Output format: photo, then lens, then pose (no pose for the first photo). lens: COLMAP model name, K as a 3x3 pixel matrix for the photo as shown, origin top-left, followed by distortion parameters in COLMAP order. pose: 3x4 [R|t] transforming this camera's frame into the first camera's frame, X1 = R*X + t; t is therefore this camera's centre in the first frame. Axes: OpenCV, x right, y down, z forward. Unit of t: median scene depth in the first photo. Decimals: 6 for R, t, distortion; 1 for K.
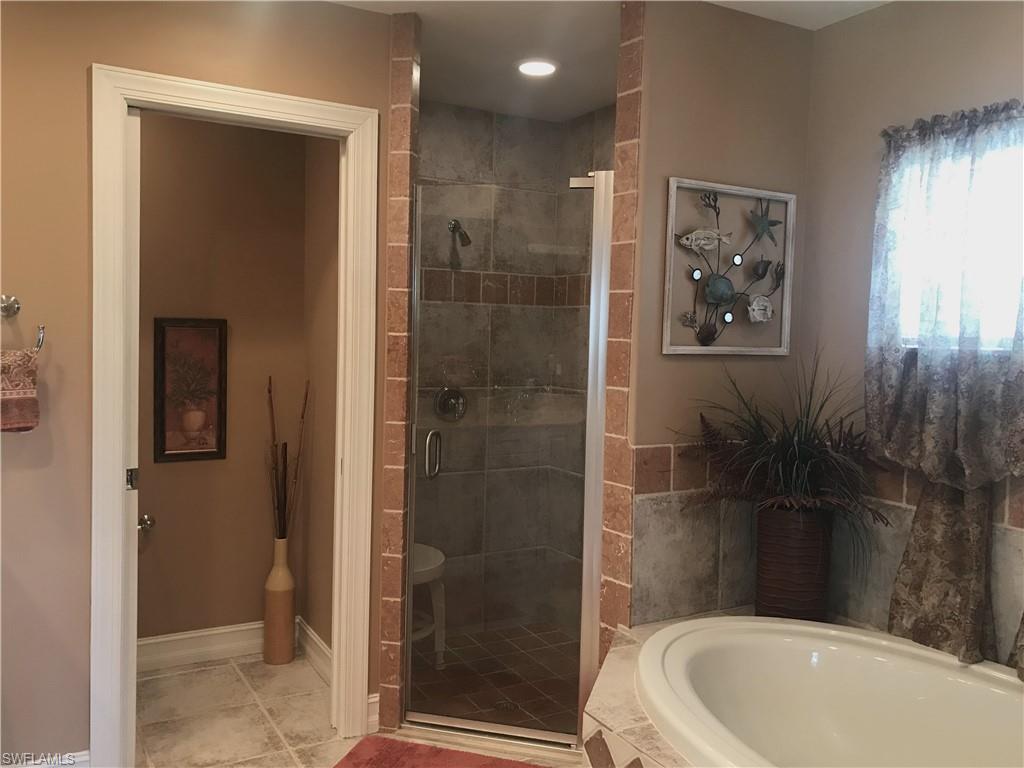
lens RADIAL K [[847.0, 0, 507.8], [0, 847.0, 385.4], [0, 0, 1]] dist [0.037130, -0.038631]
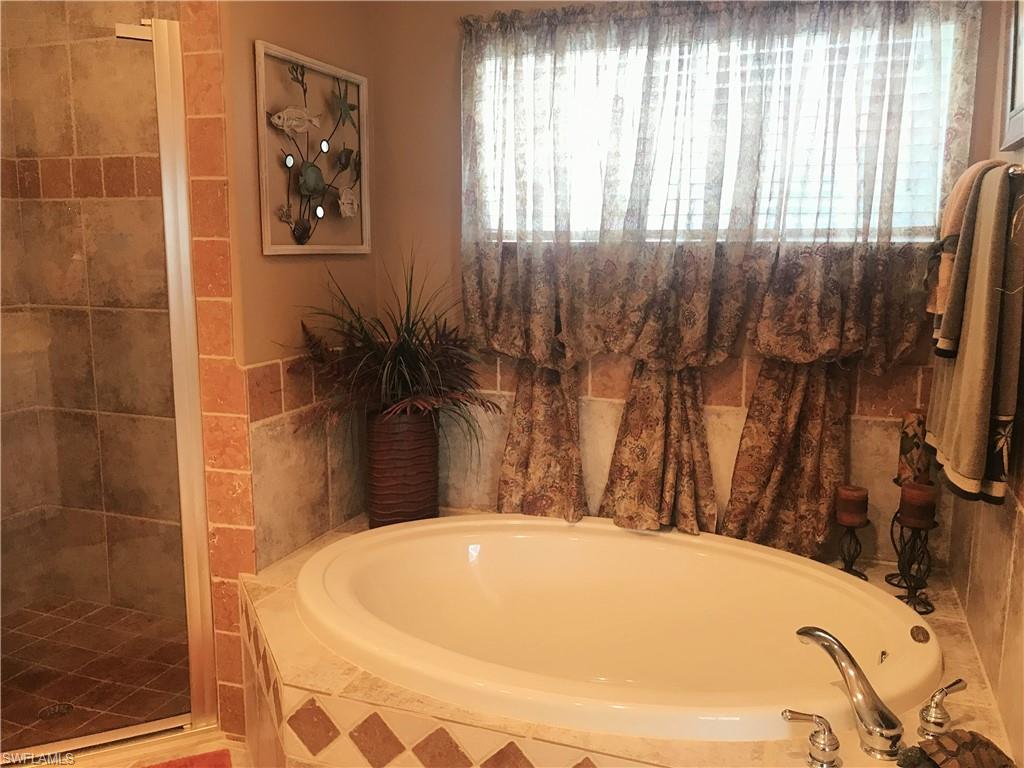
lens RADIAL K [[847.0, 0, 514.8], [0, 847.0, 382.3], [0, 0, 1]] dist [0.037130, -0.038631]
pose [[0.764271, -0.127894, 0.632087, -0.180381], [0.056165, 0.989614, 0.132324, -0.009845], [-0.642445, -0.065631, 0.763516, 0.178055]]
